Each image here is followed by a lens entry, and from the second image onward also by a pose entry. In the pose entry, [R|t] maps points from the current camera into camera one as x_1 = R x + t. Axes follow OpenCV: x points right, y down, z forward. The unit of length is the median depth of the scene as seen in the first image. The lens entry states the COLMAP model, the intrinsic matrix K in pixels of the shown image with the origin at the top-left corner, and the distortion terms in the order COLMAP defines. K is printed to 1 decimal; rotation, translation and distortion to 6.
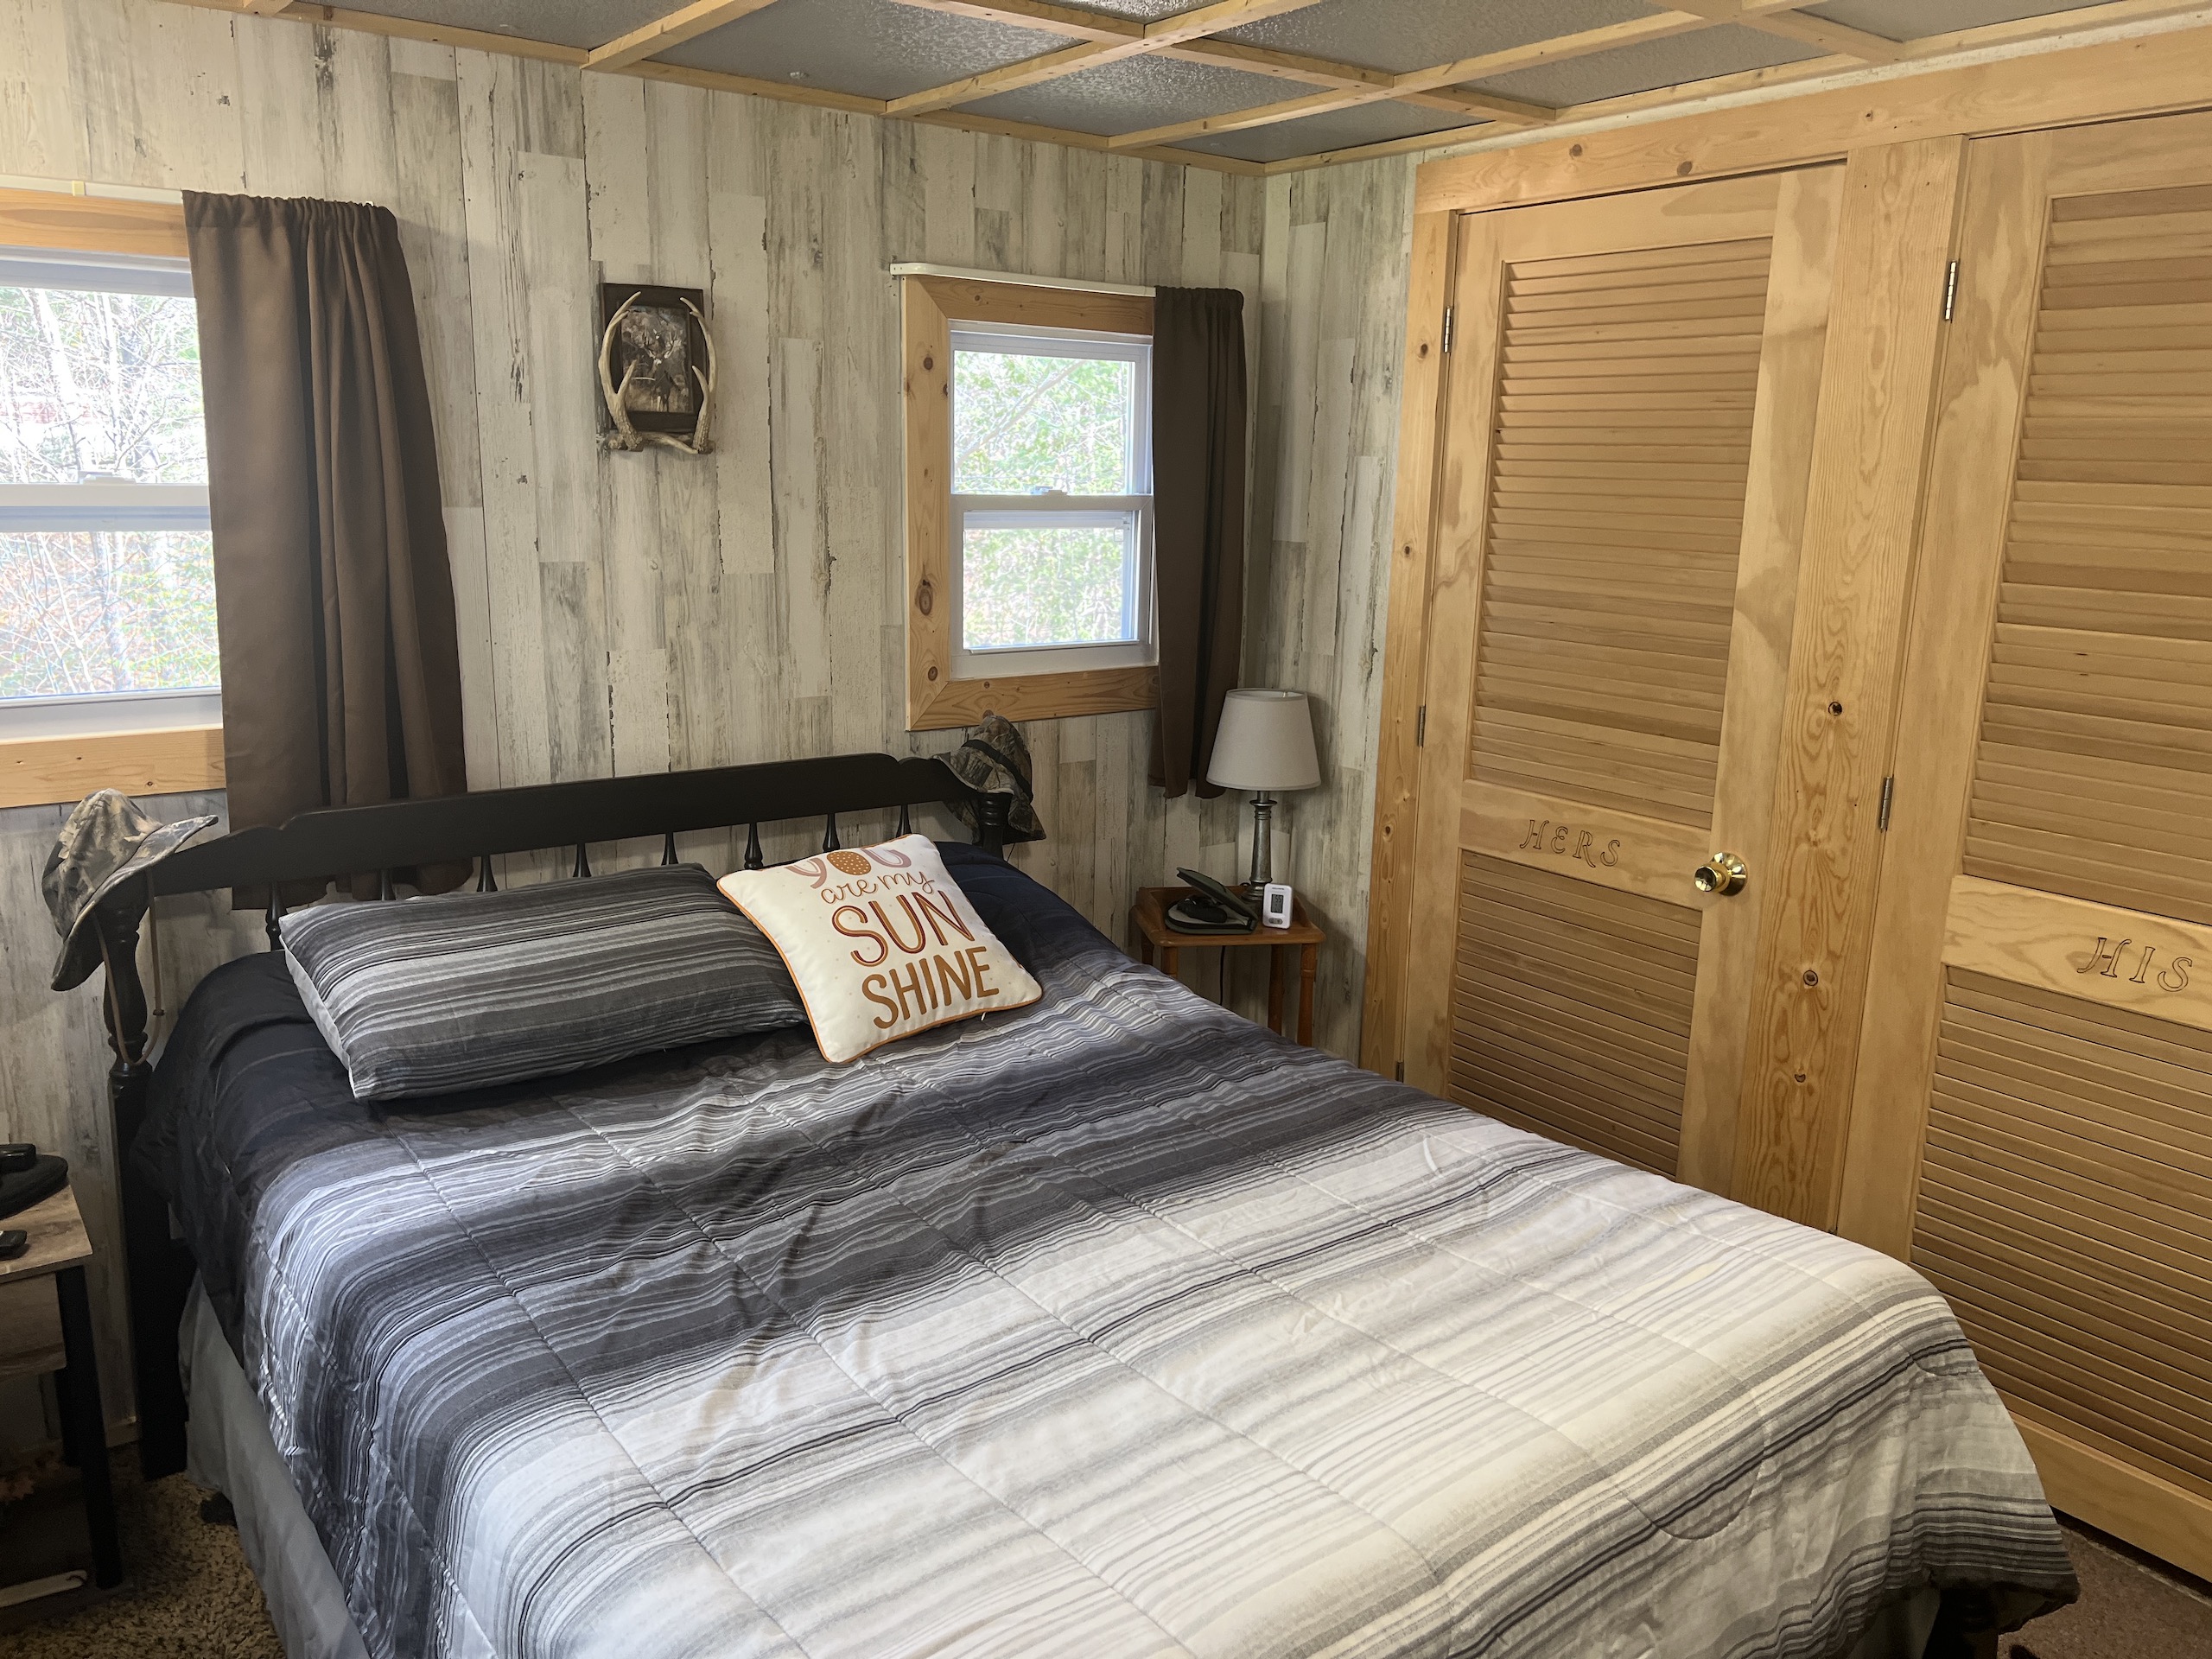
lens RADIAL K [[1651.1, 0, 1108.1], [0, 1651.1, 840.1], [0, 0, 1]] dist [0.066038, -0.072791]
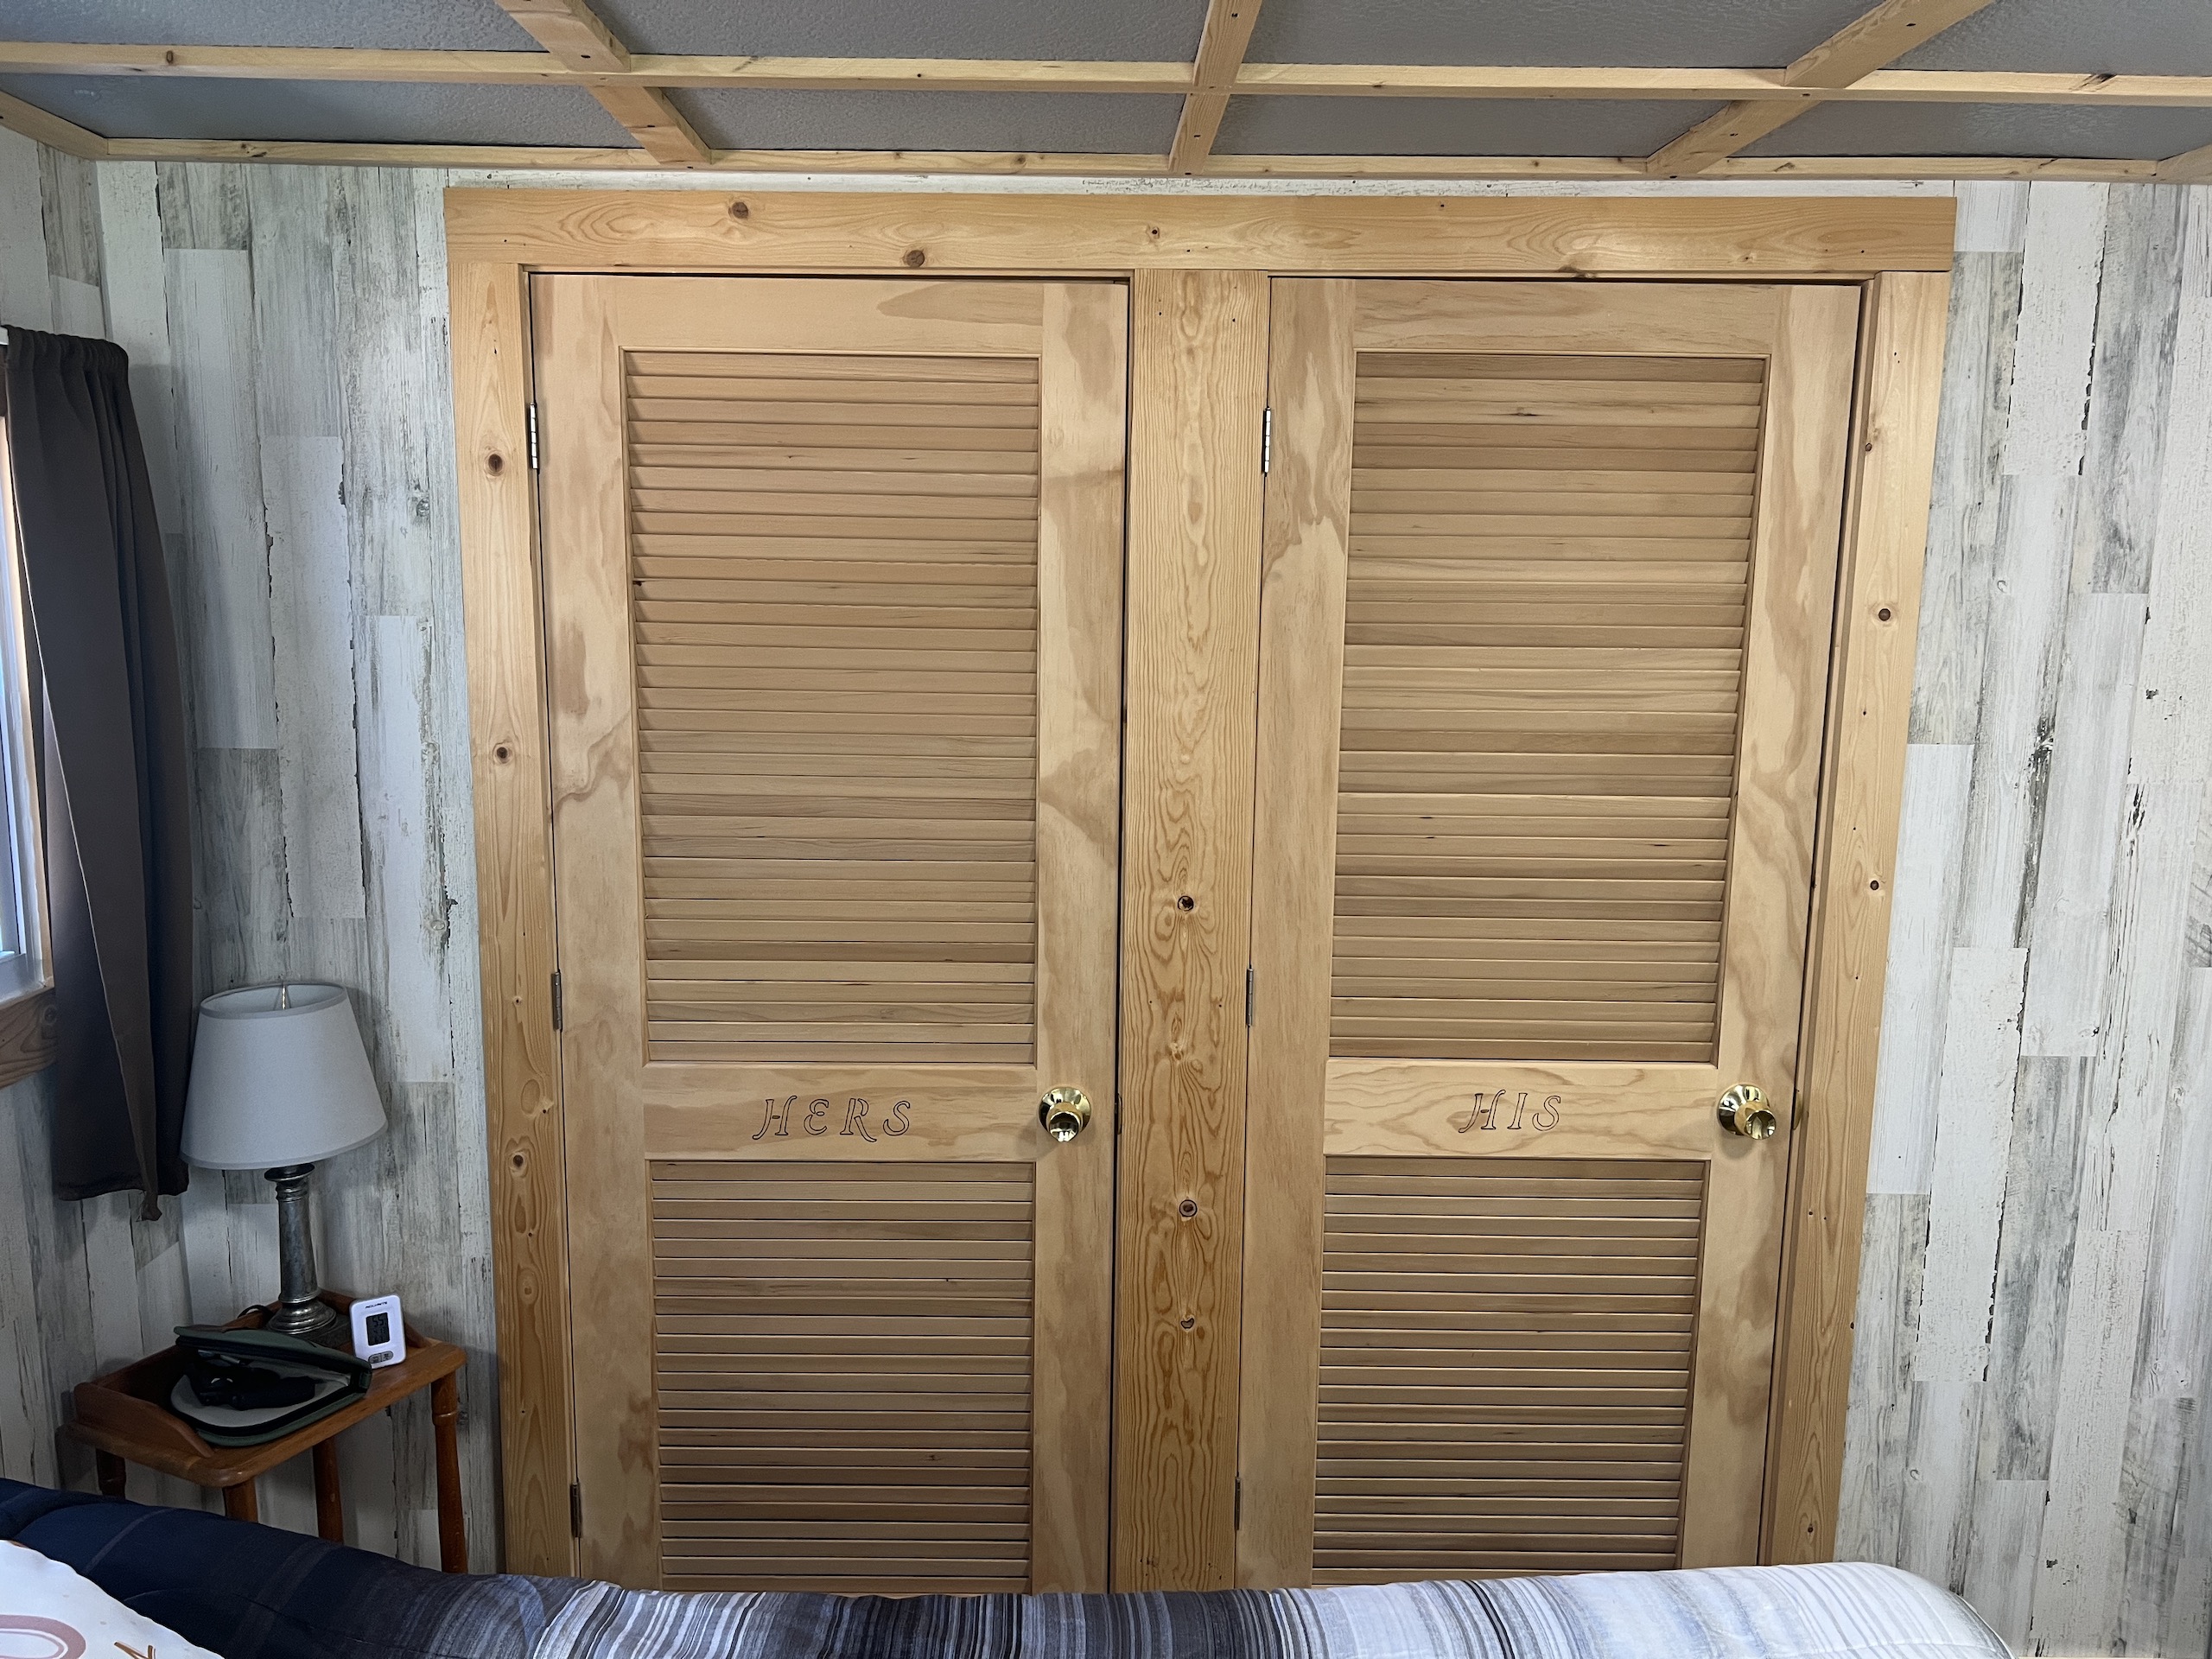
lens RADIAL K [[1651.1, 0, 1124.6], [0, 1651.1, 849.8], [0, 0, 1]] dist [0.066038, -0.072791]
pose [[0.595598, -0.144730, 0.790137, -0.244050], [0.182558, 0.982284, 0.042316, -0.138104], [-0.782263, 0.119043, 0.611468, 0.456614]]
